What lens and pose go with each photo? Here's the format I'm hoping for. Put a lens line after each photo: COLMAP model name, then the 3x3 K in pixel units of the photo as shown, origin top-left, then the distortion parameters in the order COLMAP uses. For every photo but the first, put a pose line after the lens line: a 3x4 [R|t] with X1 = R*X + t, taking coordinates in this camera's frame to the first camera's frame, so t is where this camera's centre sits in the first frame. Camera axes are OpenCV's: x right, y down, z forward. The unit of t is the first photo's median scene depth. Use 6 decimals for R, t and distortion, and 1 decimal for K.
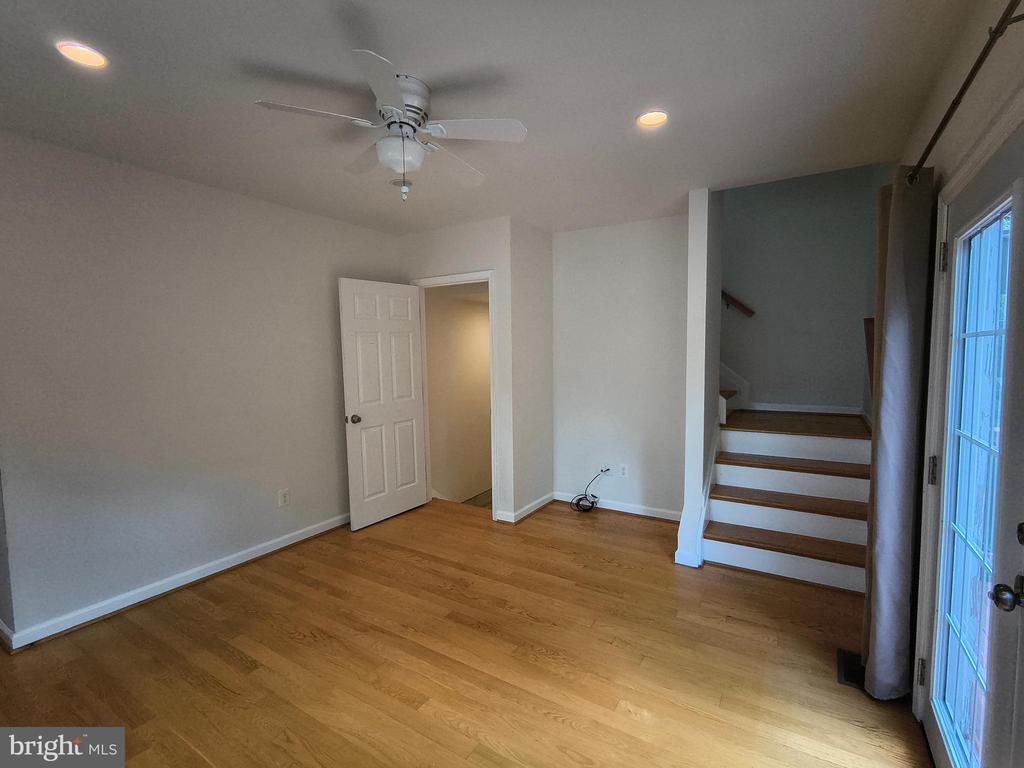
lens RADIAL K [[476.1, 0, 518.5], [0, 476.1, 385.5], [0, 0, 1]] dist [0.001304, -0.001653]
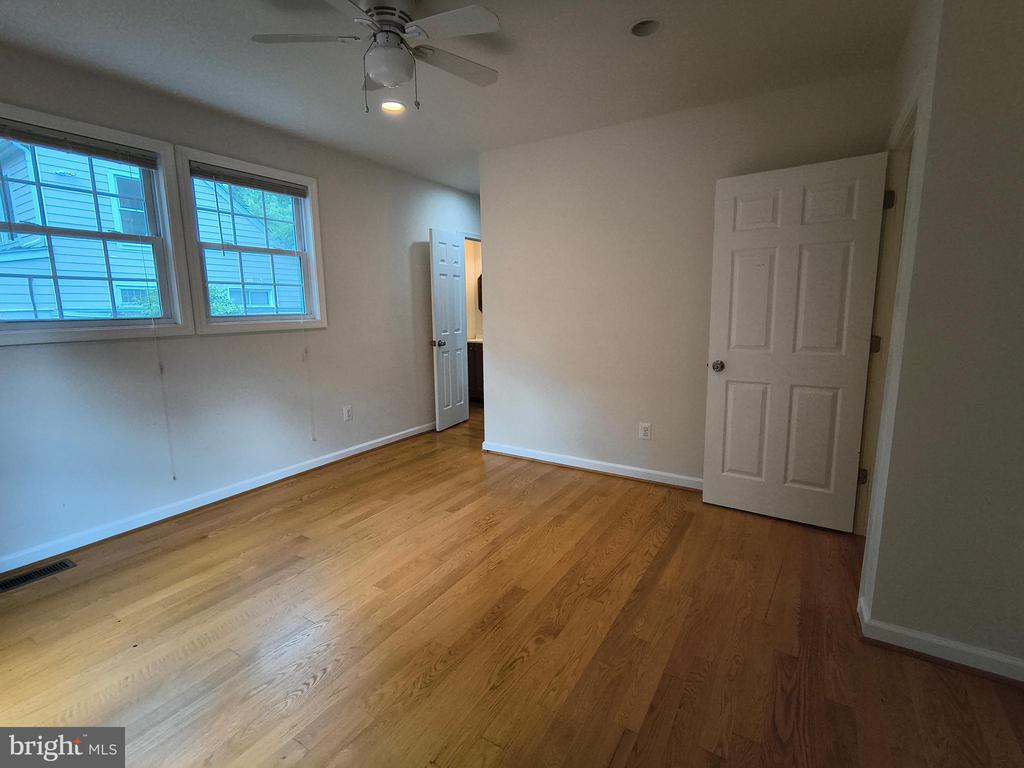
lens RADIAL K [[476.1, 0, 518.7], [0, 476.1, 378.9], [0, 0, 1]] dist [0.001304, -0.001653]
pose [[-0.014320, 0.166236, -0.985982, 0.600428], [-0.059900, 0.984169, 0.166801, -0.029776], [0.998102, 0.061449, -0.004136, 0.926237]]
